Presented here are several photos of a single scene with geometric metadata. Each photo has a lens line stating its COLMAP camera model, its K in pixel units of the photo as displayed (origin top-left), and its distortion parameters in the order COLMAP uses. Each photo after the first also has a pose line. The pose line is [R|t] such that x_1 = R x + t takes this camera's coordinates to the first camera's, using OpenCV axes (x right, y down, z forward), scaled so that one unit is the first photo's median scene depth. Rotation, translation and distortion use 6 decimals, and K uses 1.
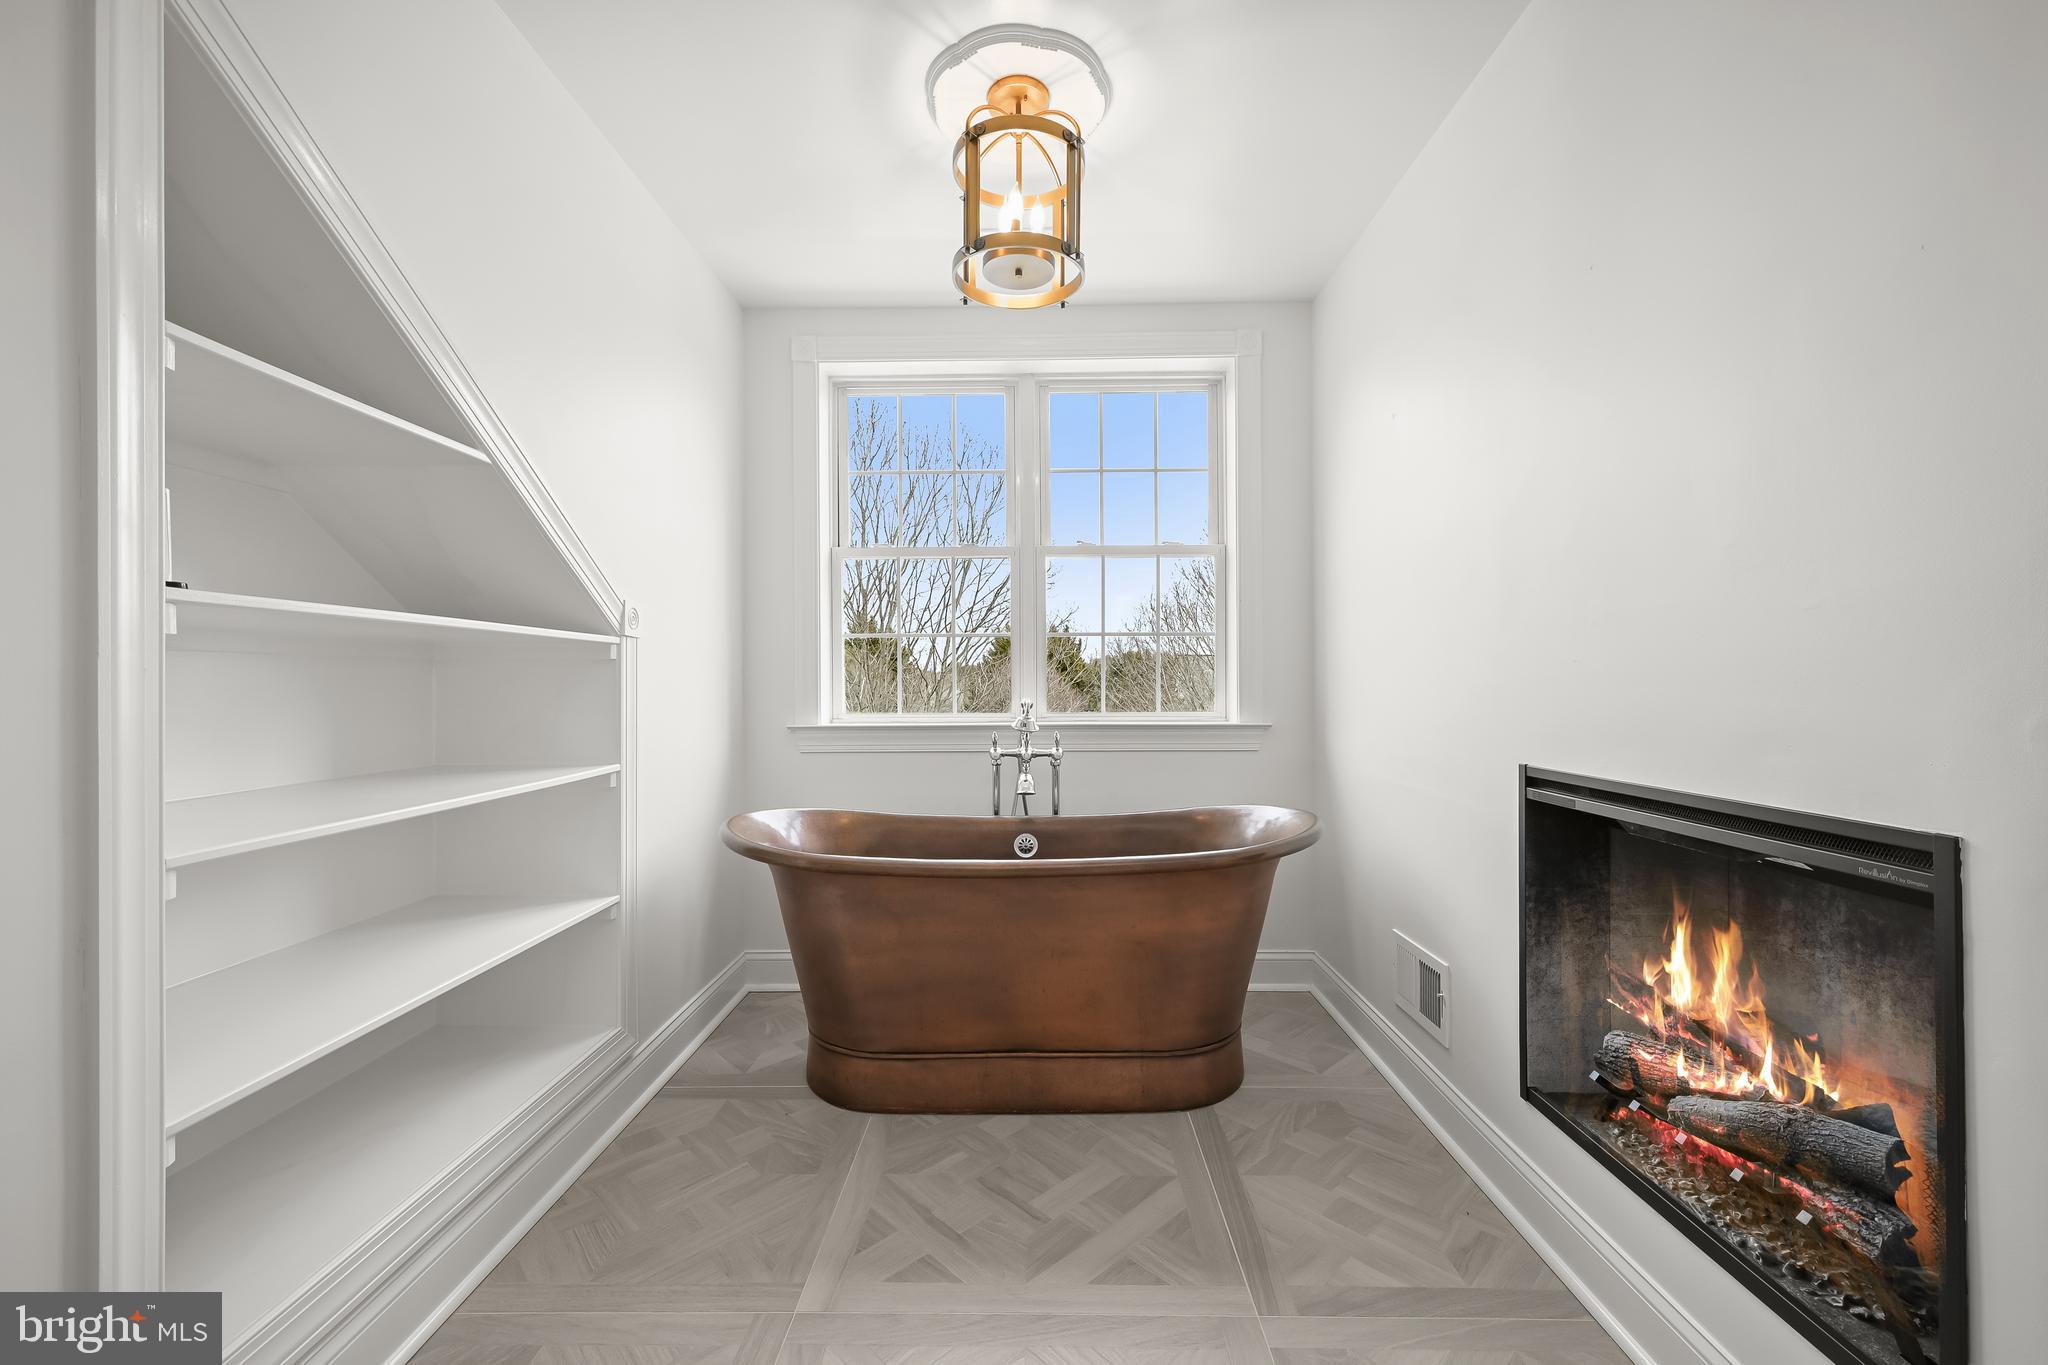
lens RADIAL K [[831.2, 0, 1029.7], [0, 831.2, 687.9], [0, 0, 1]] dist [0.001987, 0.000822]
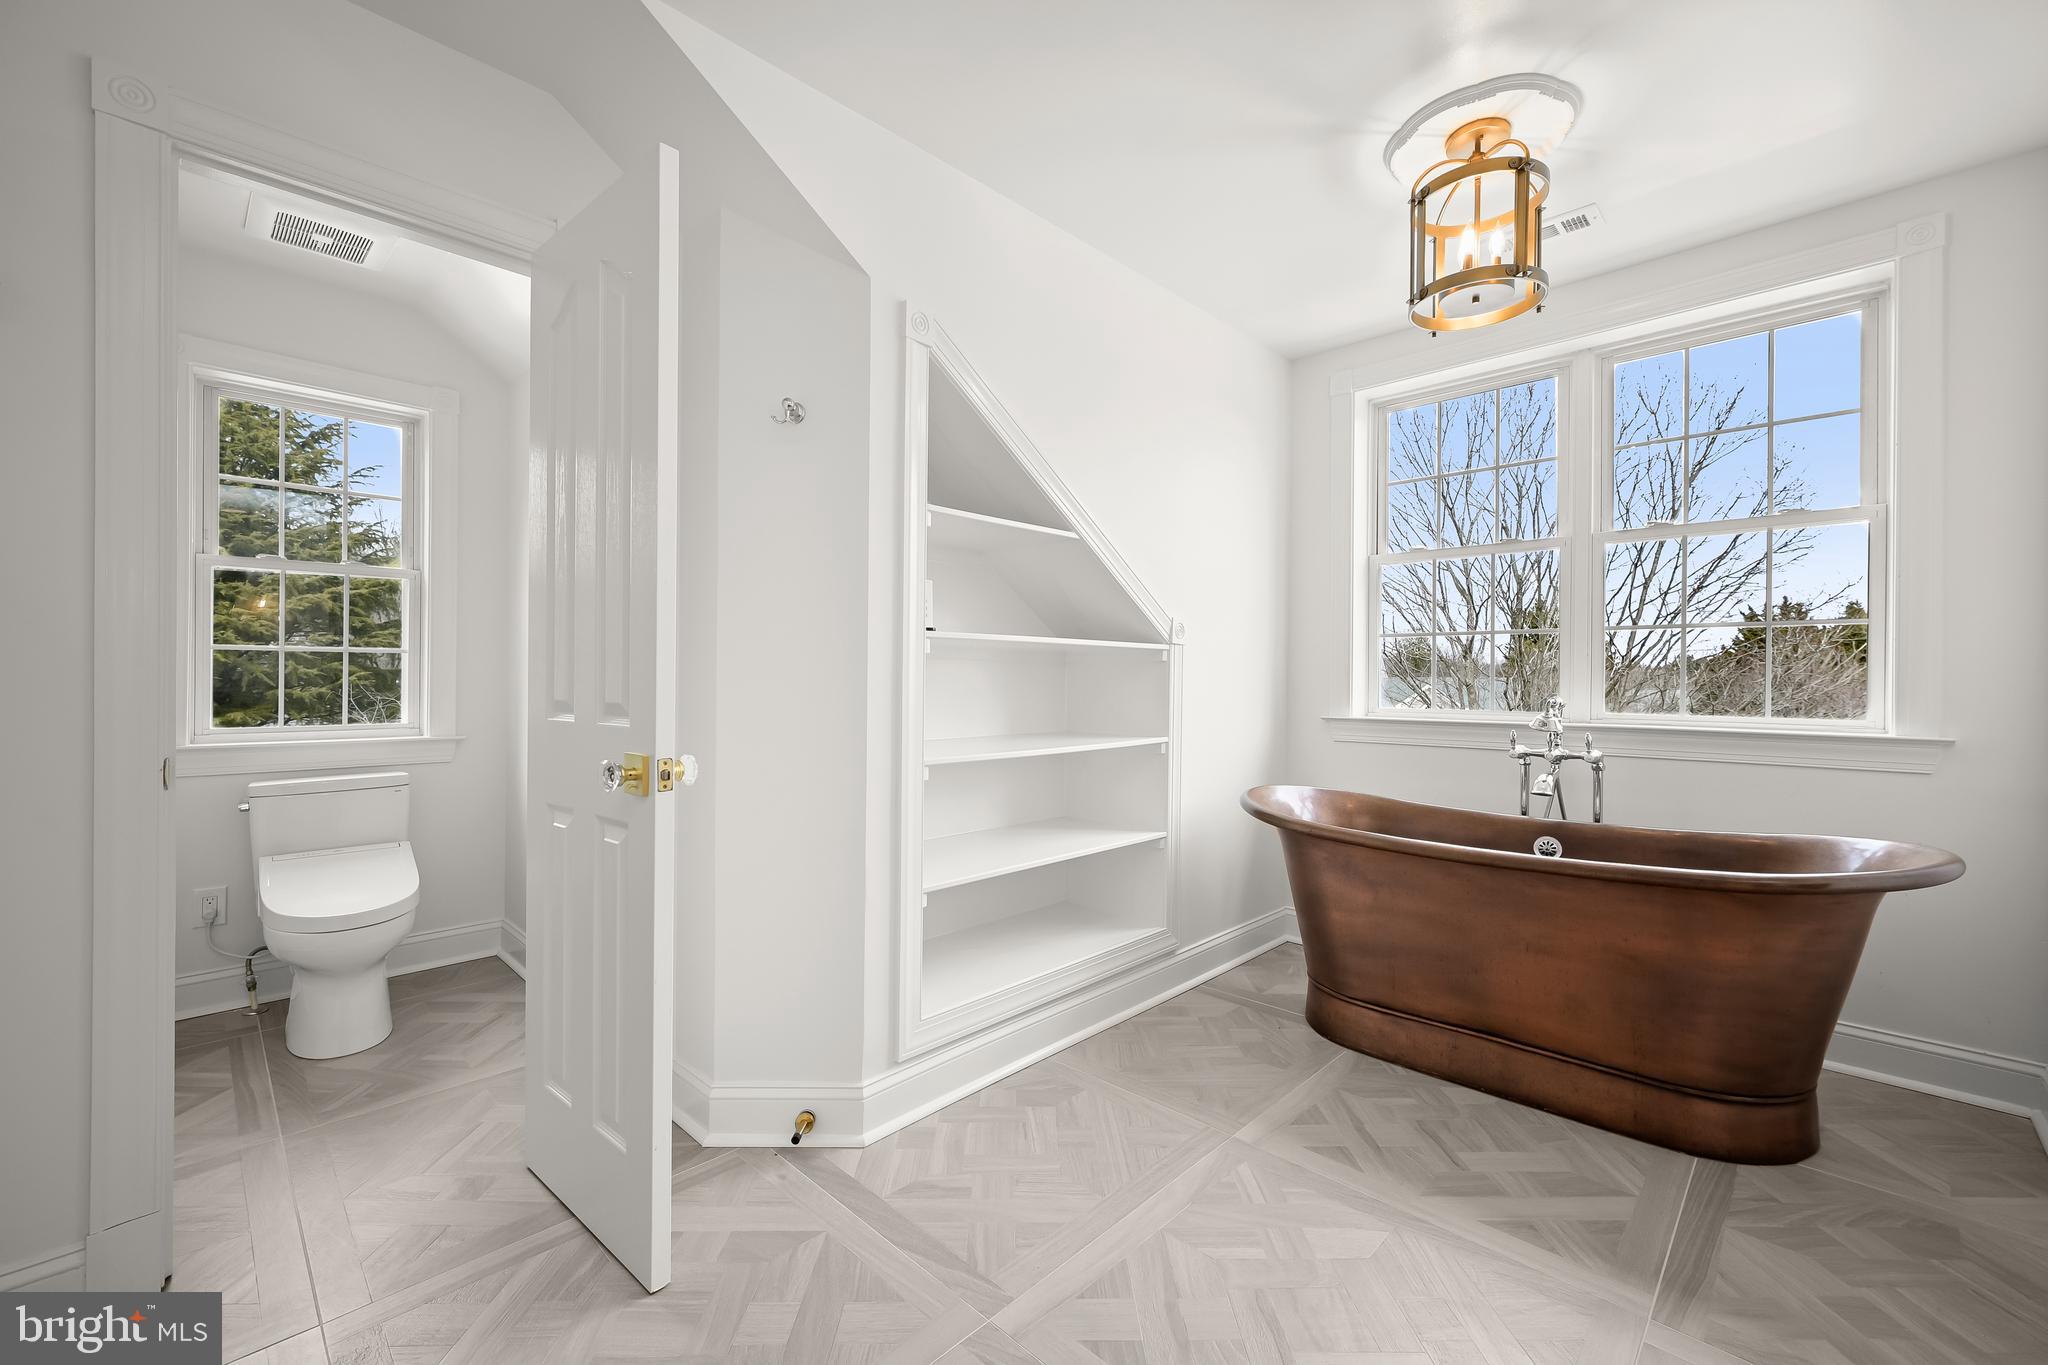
lens RADIAL K [[831.2, 0, 1011.1], [0, 831.2, 681.6], [0, 0, 1]] dist [0.001987, 0.000822]
pose [[0.717180, 0.009865, -0.696818, 0.283516], [-0.011713, 0.999929, 0.002101, 0.000108], [0.696789, 0.006655, 0.717245, -0.172189]]
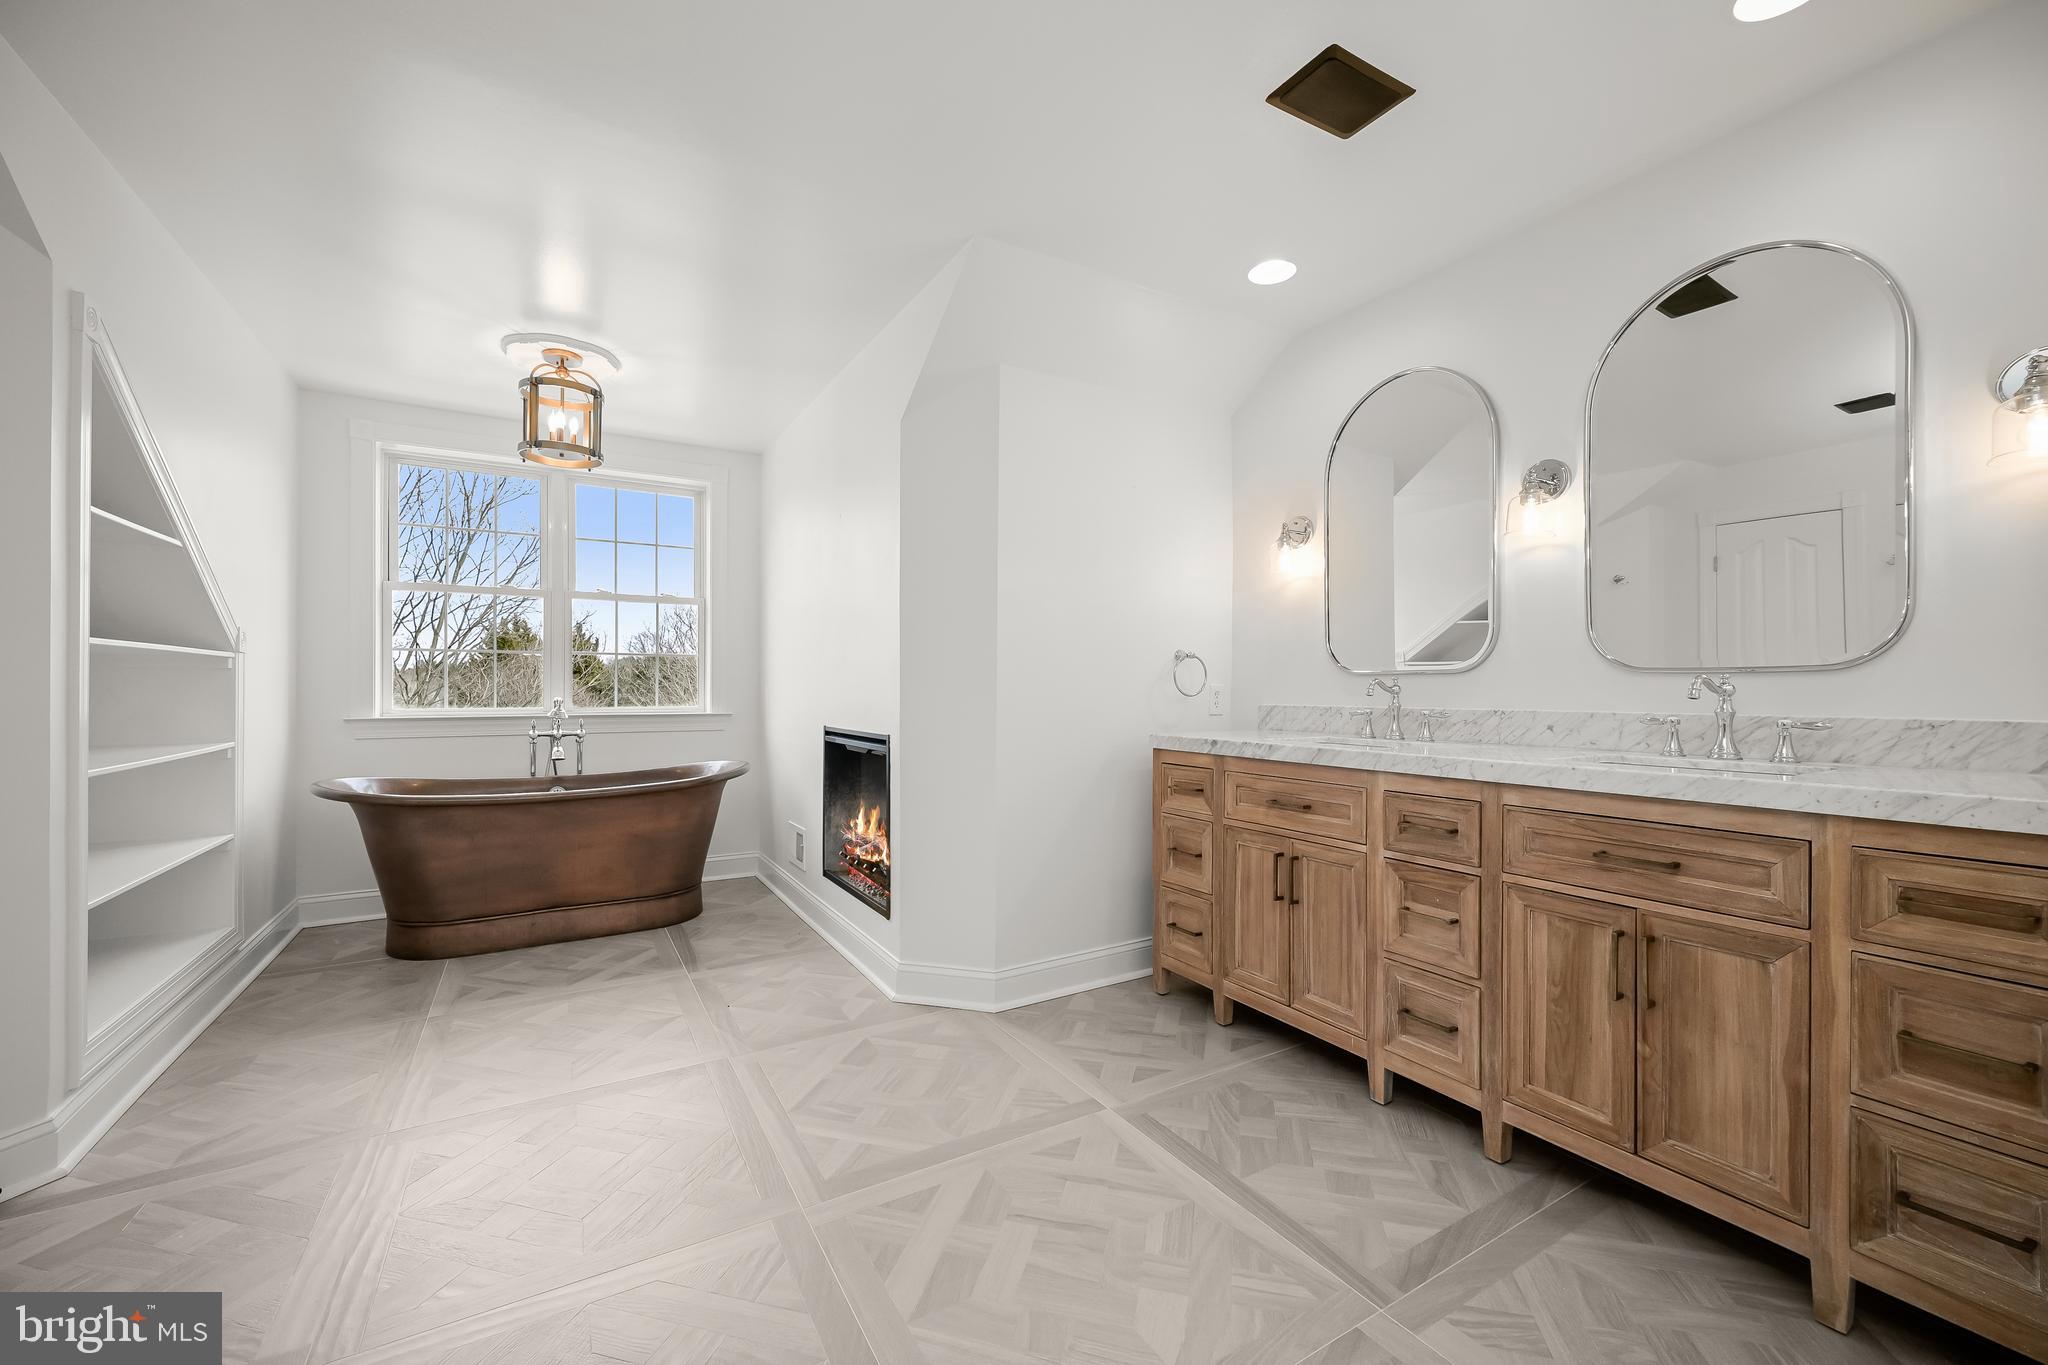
lens RADIAL K [[831.2, 0, 1031.8], [0, 831.2, 685.5], [0, 0, 1]] dist [0.001987, 0.000822]
pose [[0.856270, 0.007406, 0.516476, -0.062062], [-0.004232, 0.999964, -0.007323, -0.000253], [-0.516512, 0.004085, 0.856270, -0.941950]]
